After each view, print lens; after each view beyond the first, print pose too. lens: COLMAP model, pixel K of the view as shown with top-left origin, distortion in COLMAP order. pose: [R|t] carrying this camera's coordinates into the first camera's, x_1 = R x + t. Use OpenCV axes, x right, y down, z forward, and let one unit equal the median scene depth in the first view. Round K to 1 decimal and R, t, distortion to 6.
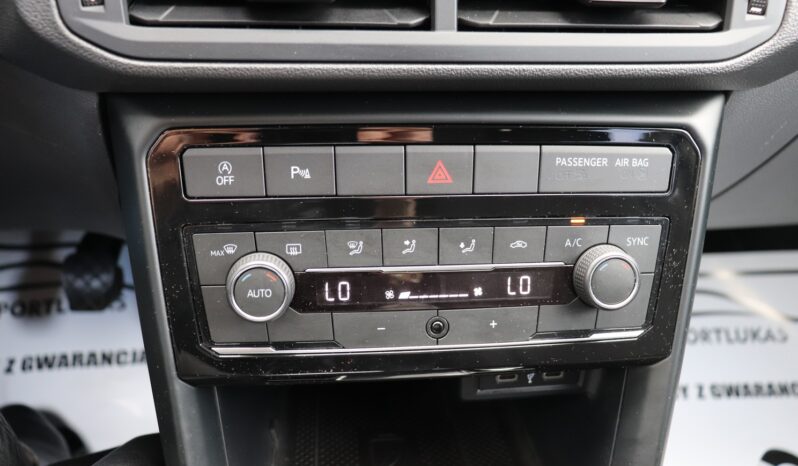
lens RADIAL K [[765.7, 0, 399.8], [0, 765.7, 239.4], [0, 0, 1]] dist [-0.108938, 0.000000]
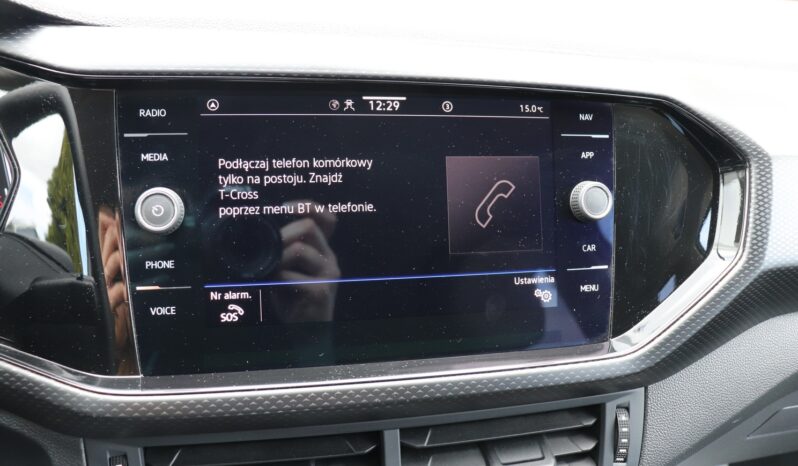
lens RADIAL K [[655.6, 0, 395.7], [0, 655.6, 230.9], [0, 0, 1]] dist [-0.174643, 0.126521]
pose [[0.995684, -0.025506, 0.089232, -0.022228], [0.042277, 0.980592, -0.191448, -0.496292], [-0.082617, 0.194395, 0.977438, -0.179151]]
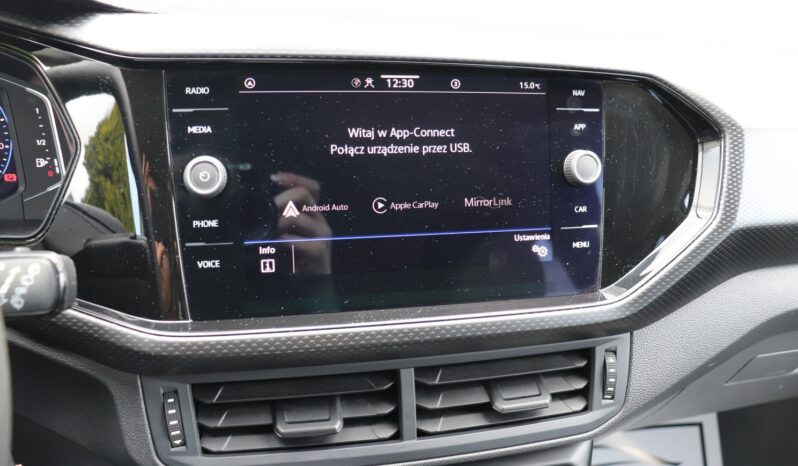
lens RADIAL K [[655.6, 0, 401.7], [0, 655.6, 232.6], [0, 0, 1]] dist [-0.174643, 0.126521]
pose [[0.995126, -0.033209, 0.092857, -0.056911], [0.046530, 0.988309, -0.145188, -0.455815], [-0.086949, 0.148801, 0.985037, -0.314258]]
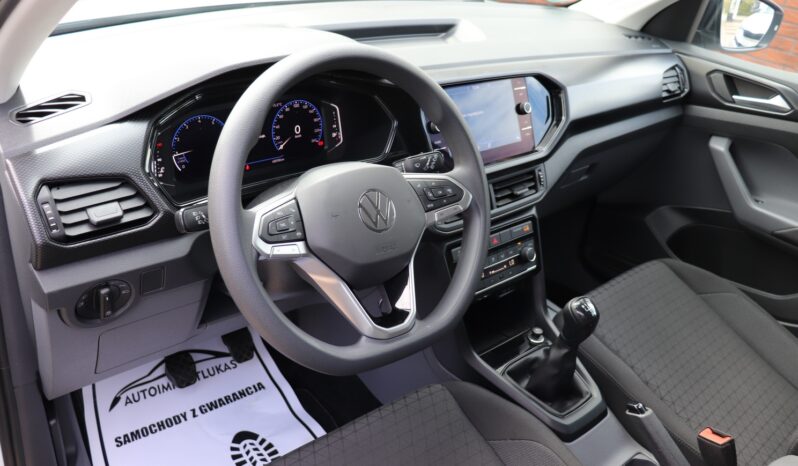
lens RADIAL K [[655.6, 0, 390.4], [0, 655.6, 229.9], [0, 0, 1]] dist [-0.174643, 0.126521]
pose [[0.841981, -0.242392, 0.481989, -2.114109], [0.283805, 0.958786, -0.013602, -0.253760], [-0.458827, 0.148243, 0.876072, -1.857675]]
